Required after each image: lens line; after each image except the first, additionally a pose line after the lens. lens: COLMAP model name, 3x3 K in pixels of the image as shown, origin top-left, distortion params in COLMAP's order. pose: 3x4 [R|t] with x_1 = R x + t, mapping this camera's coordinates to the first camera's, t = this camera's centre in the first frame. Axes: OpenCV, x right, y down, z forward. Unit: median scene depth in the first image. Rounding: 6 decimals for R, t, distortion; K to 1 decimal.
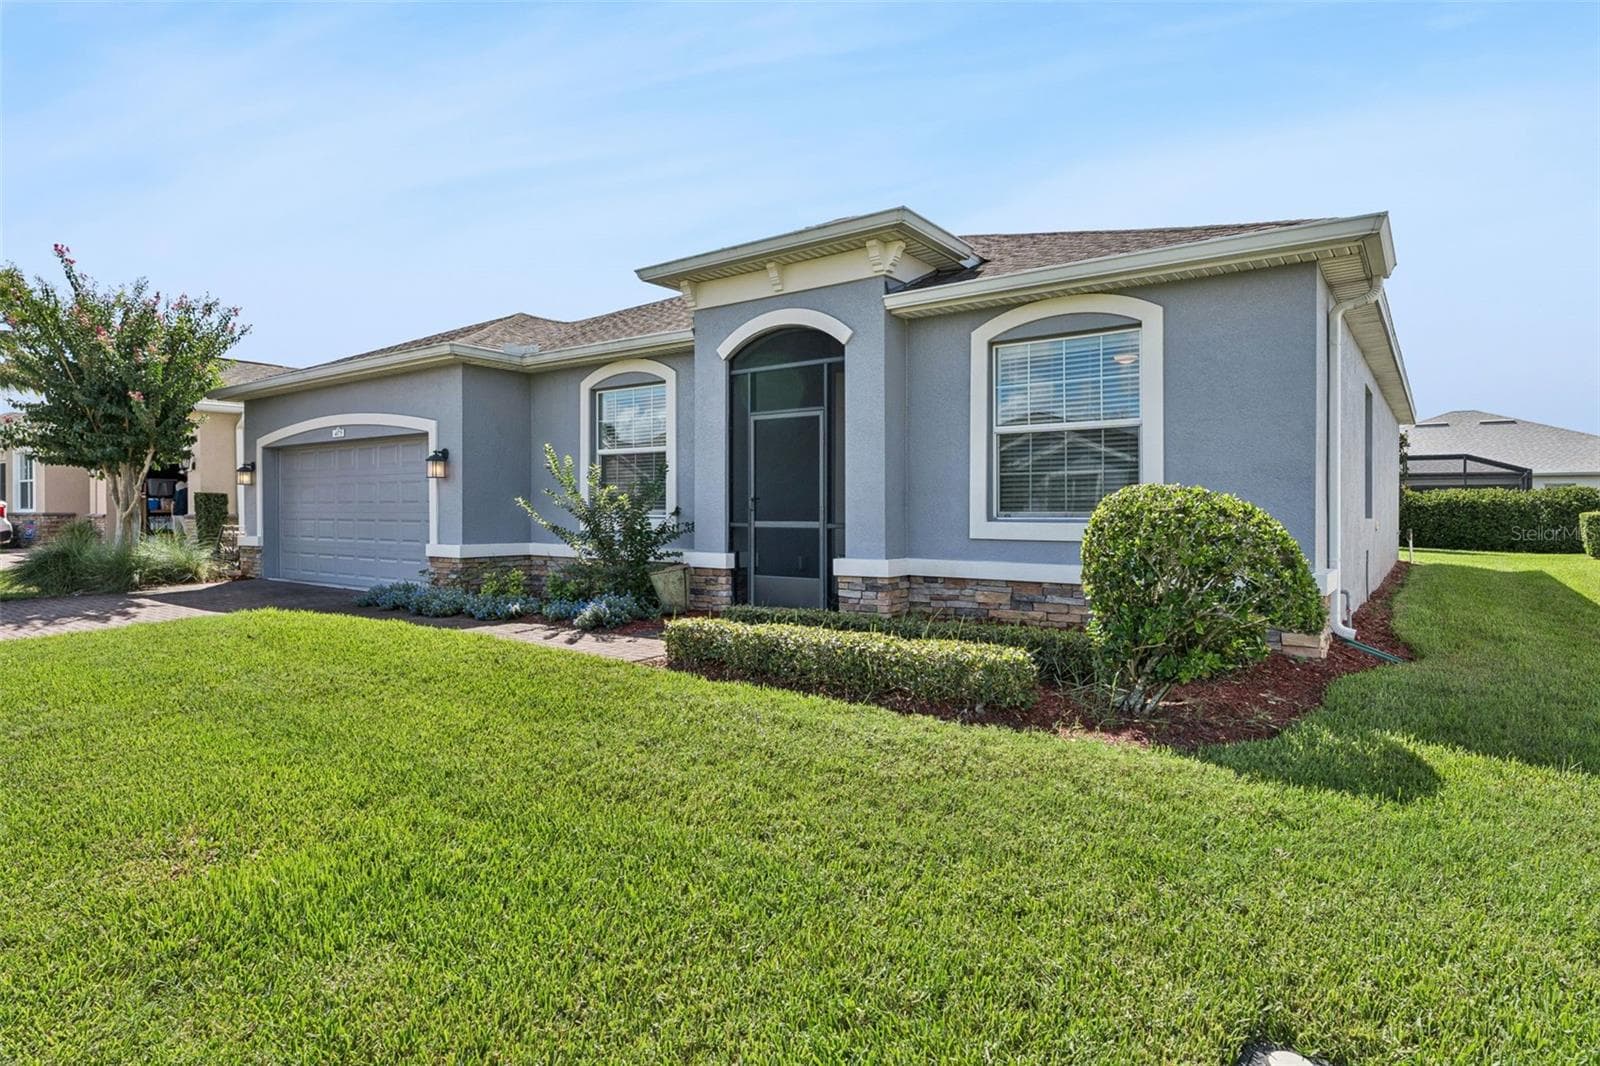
lens RADIAL K [[859.7, 0, 804.1], [0, 859.7, 506.0], [0, 0, 1]] dist [0.004559, 0.001357]
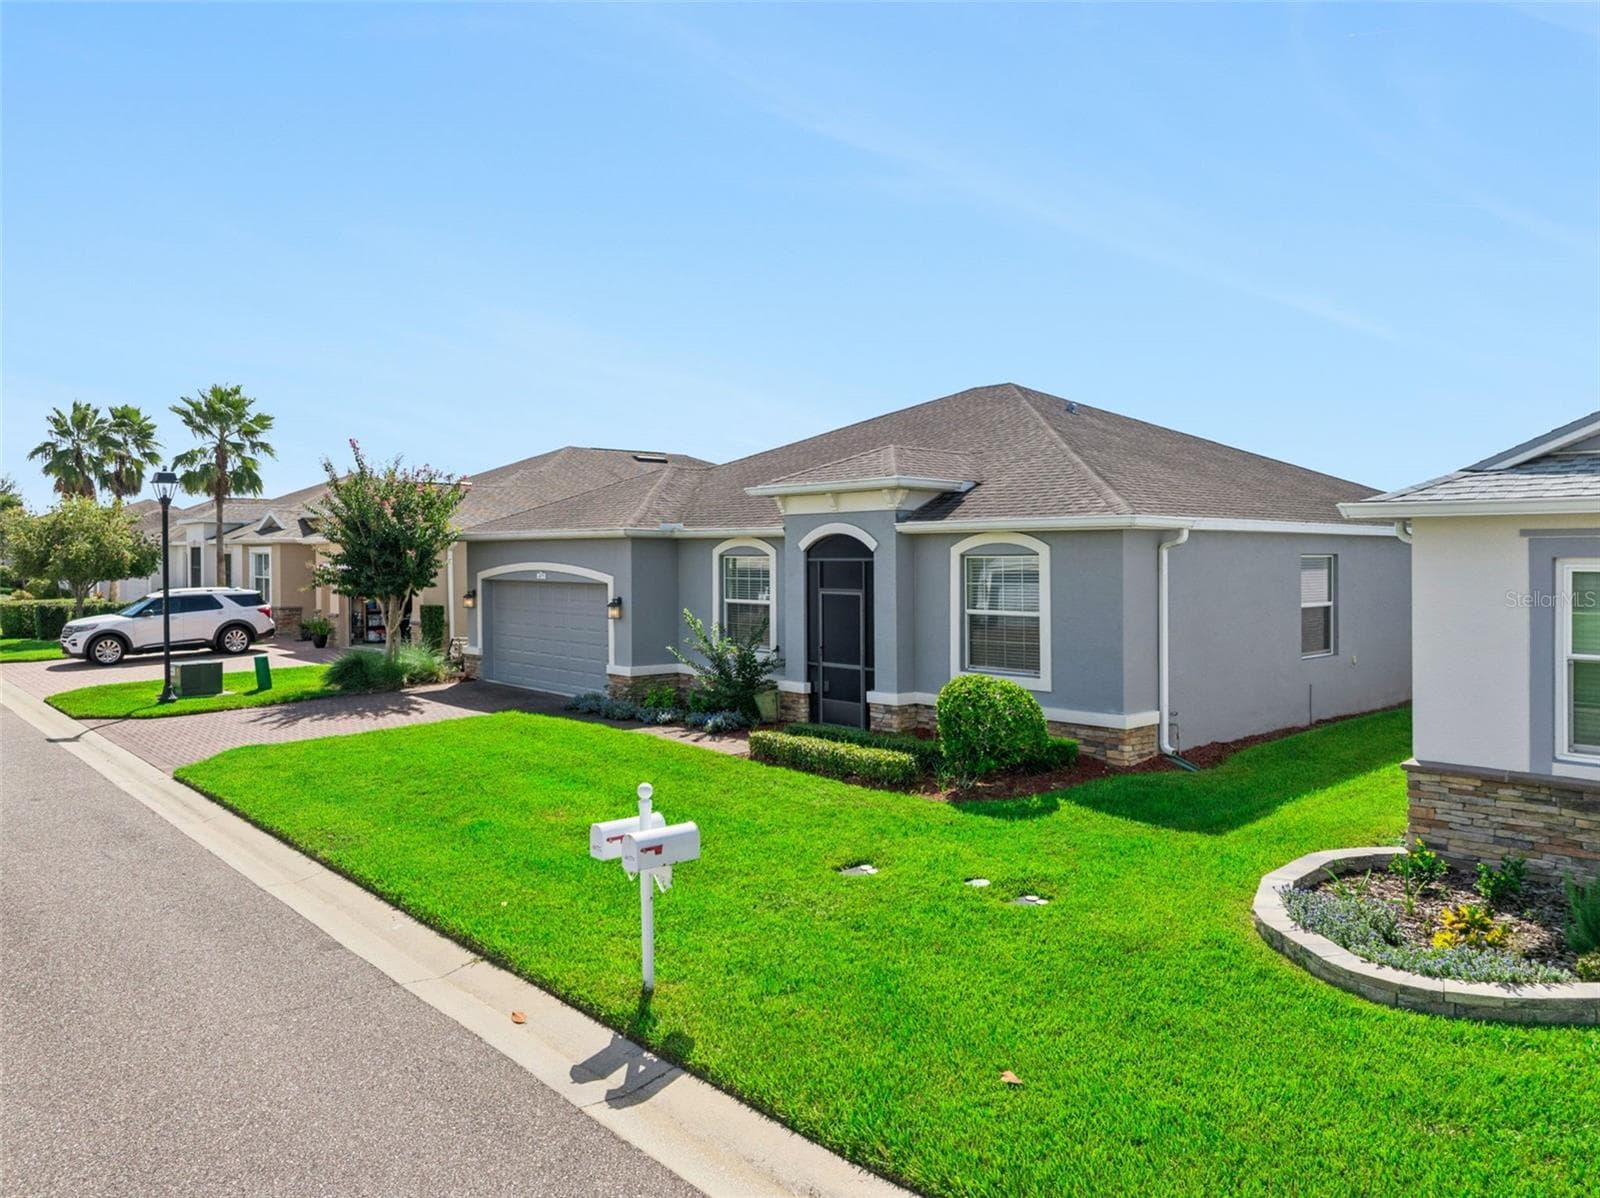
lens RADIAL K [[1113.7, 0, 796.1], [0, 1113.7, 567.6], [0, 0, 1]] dist [-0.005602, -0.001115]
pose [[0.978482, -0.000258, -0.206333, 0.279883], [0.002499, 0.999941, 0.010600, -0.157753], [0.206318, -0.010888, 0.978424, -0.840206]]
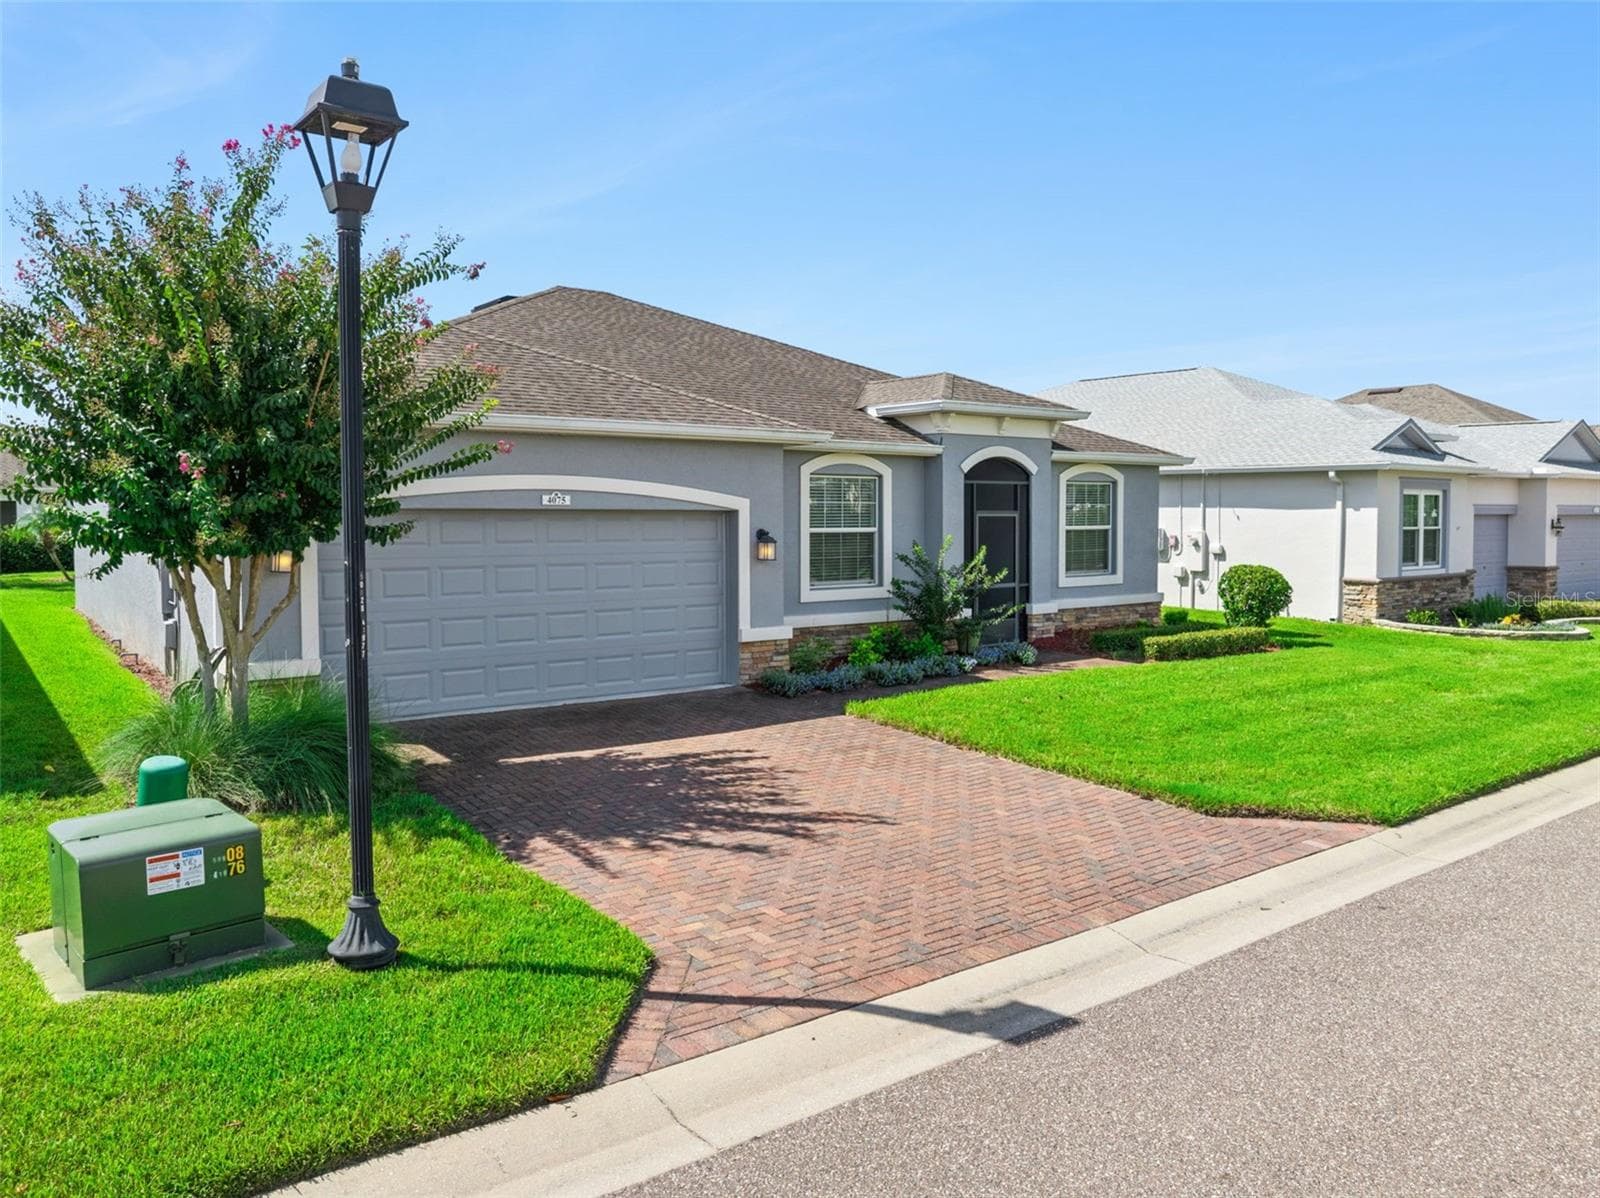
lens RADIAL K [[1249.9, 0, 800.0], [0, 1249.9, 599.0], [0, 0, 1]] dist [-0.002771, -0.000548]
pose [[0.277895, -0.064232, 0.958461, -2.110586], [0.000243, 0.997767, 0.066795, -0.097290], [-0.960611, -0.018329, 0.277290, 0.666781]]
